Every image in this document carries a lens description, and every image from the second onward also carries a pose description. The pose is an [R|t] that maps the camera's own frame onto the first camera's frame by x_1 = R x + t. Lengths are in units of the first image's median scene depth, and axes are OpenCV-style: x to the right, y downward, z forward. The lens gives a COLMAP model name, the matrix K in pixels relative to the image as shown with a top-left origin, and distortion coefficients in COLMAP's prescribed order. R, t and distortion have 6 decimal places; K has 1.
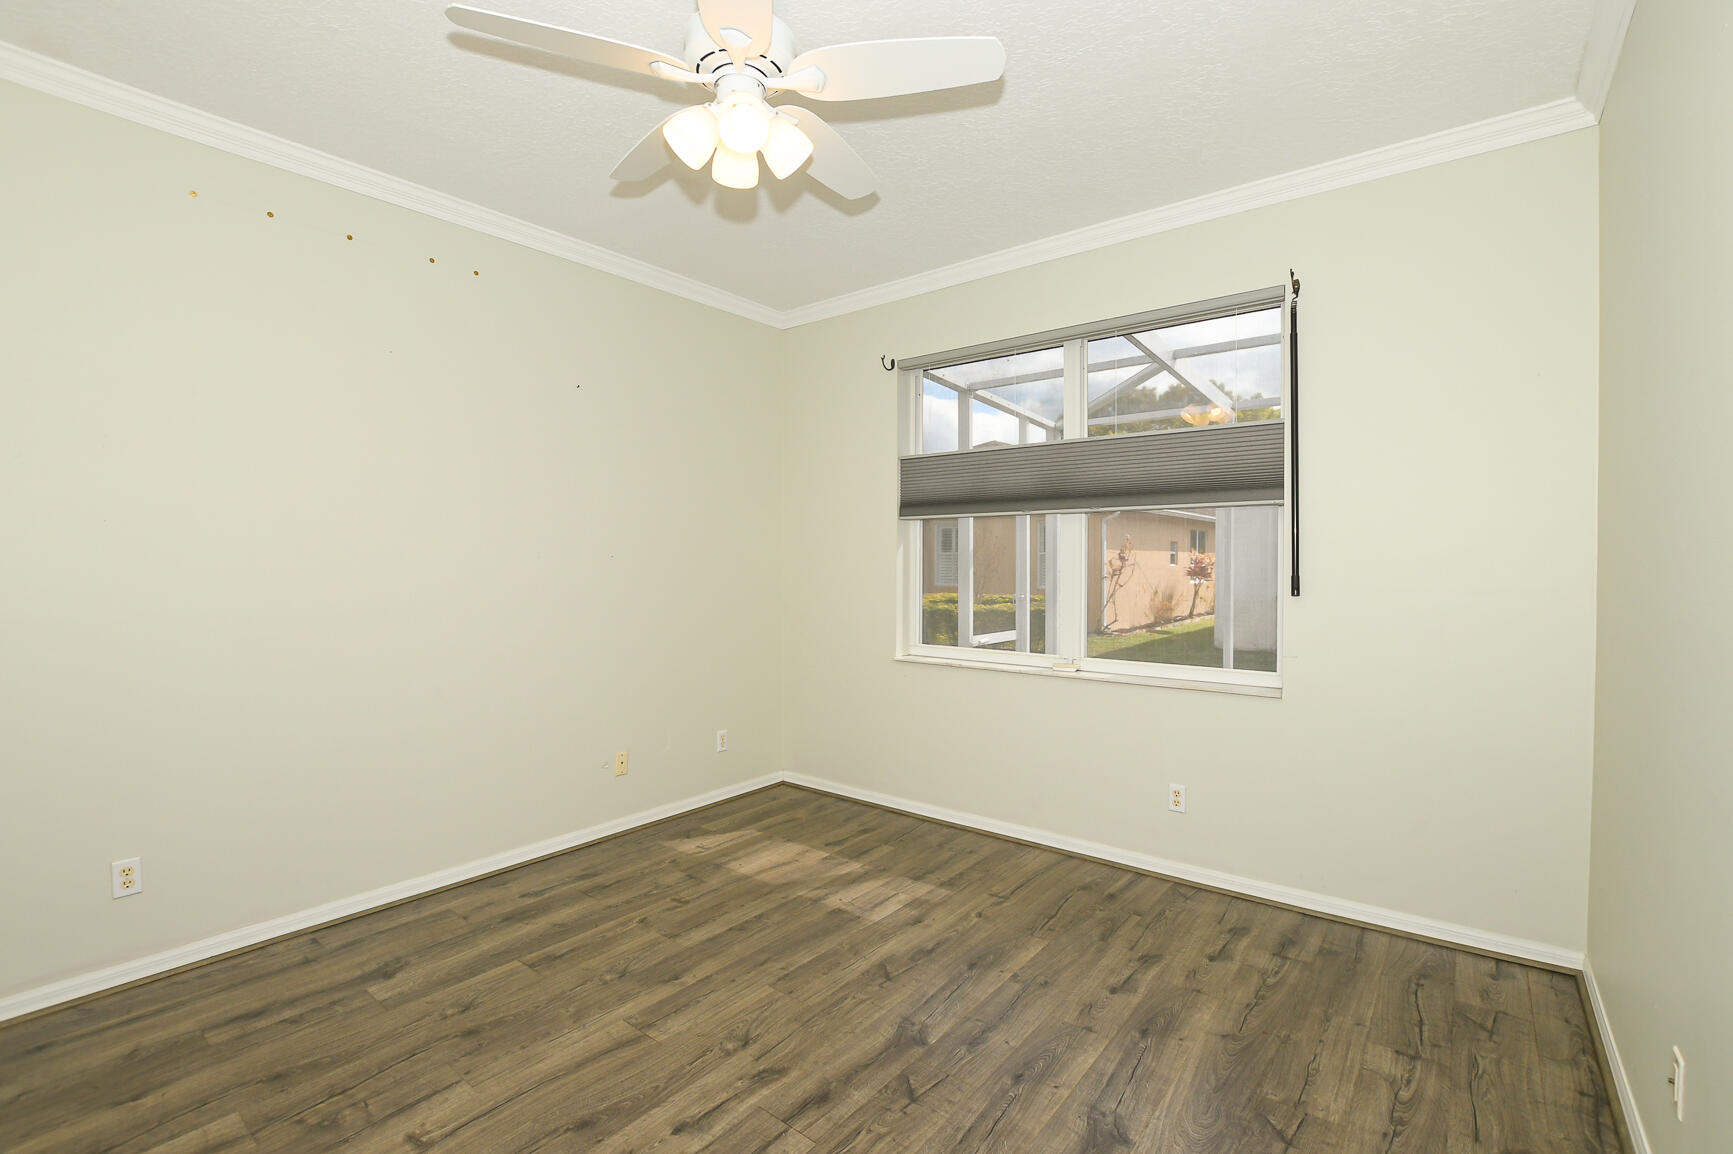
lens RADIAL K [[784.5, 0, 864.8], [0, 784.5, 578.9], [0, 0, 1]] dist [-0.028855, 0.001887]
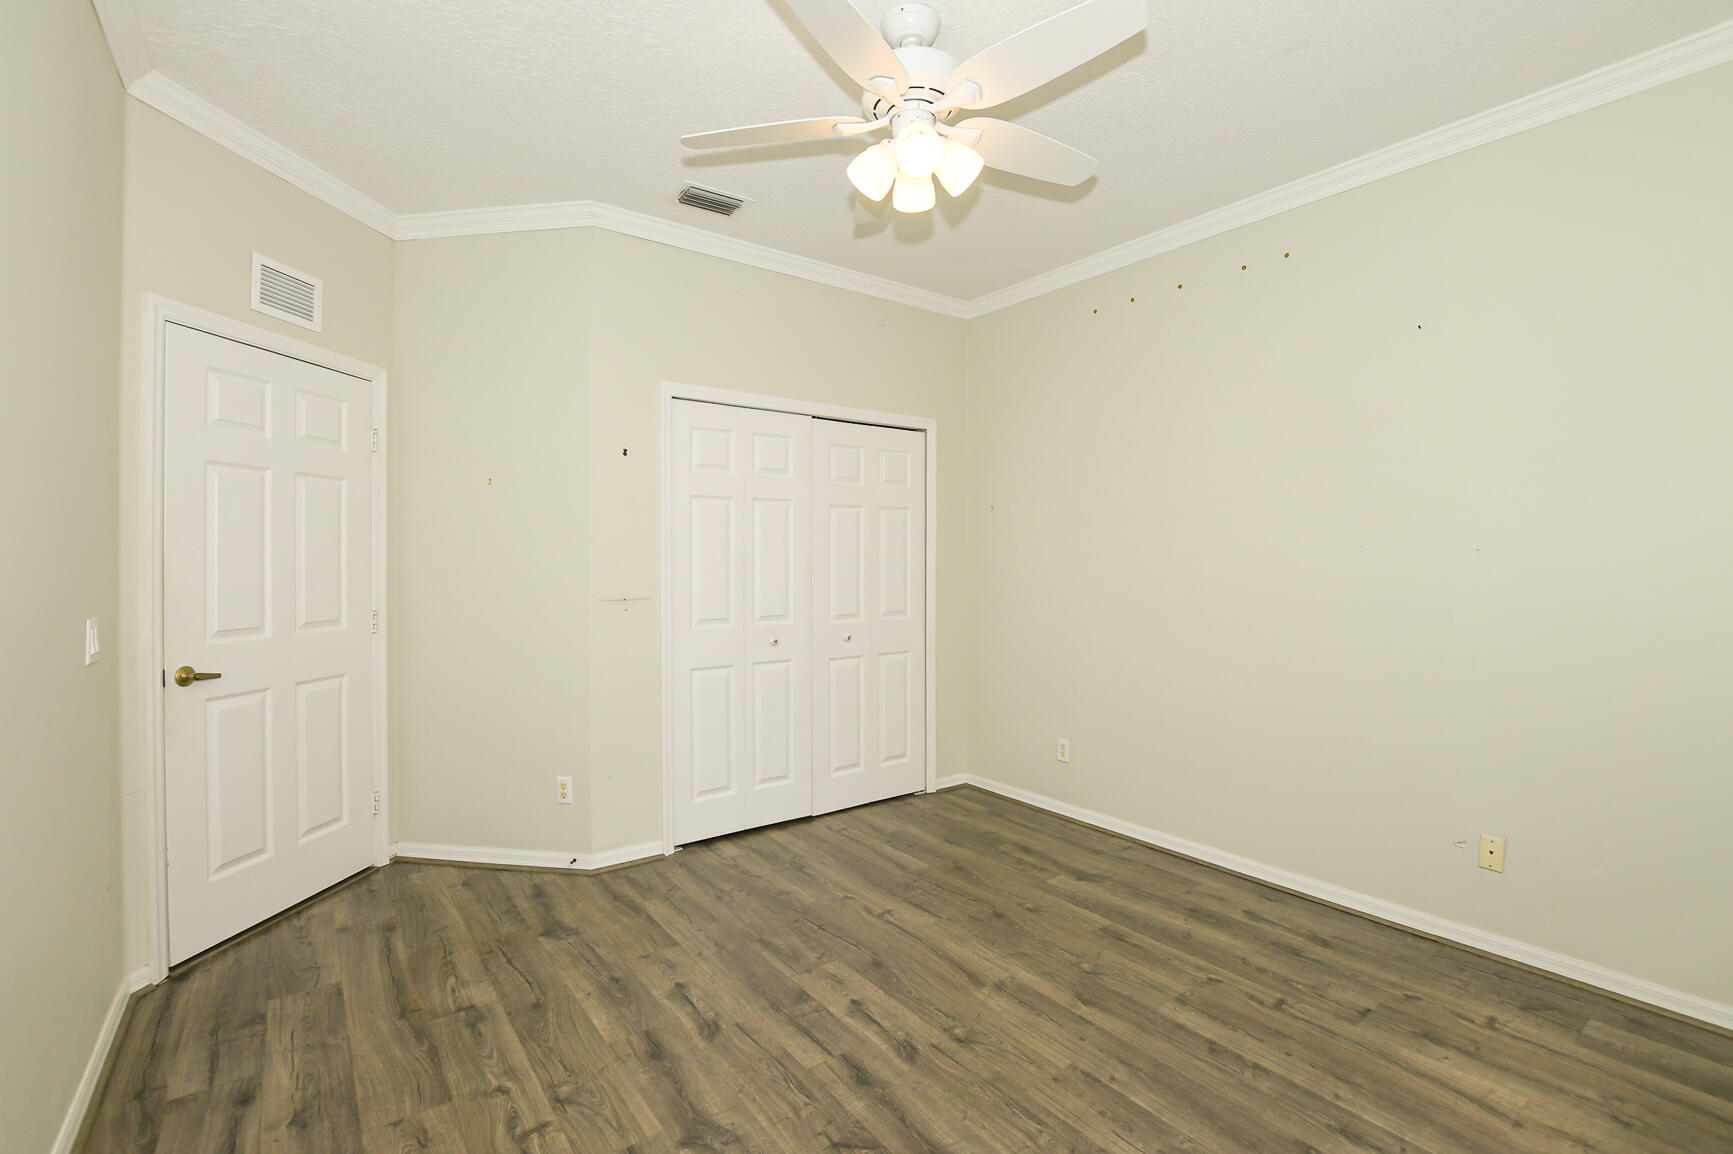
lens RADIAL K [[784.5, 0, 872.7], [0, 784.5, 559.2], [0, 0, 1]] dist [-0.028855, 0.001887]
pose [[-0.260718, 0.000219, -0.965415, 0.678324], [-0.021697, 0.999746, 0.006086, -0.018500], [0.965171, 0.022533, -0.260647, 0.921351]]
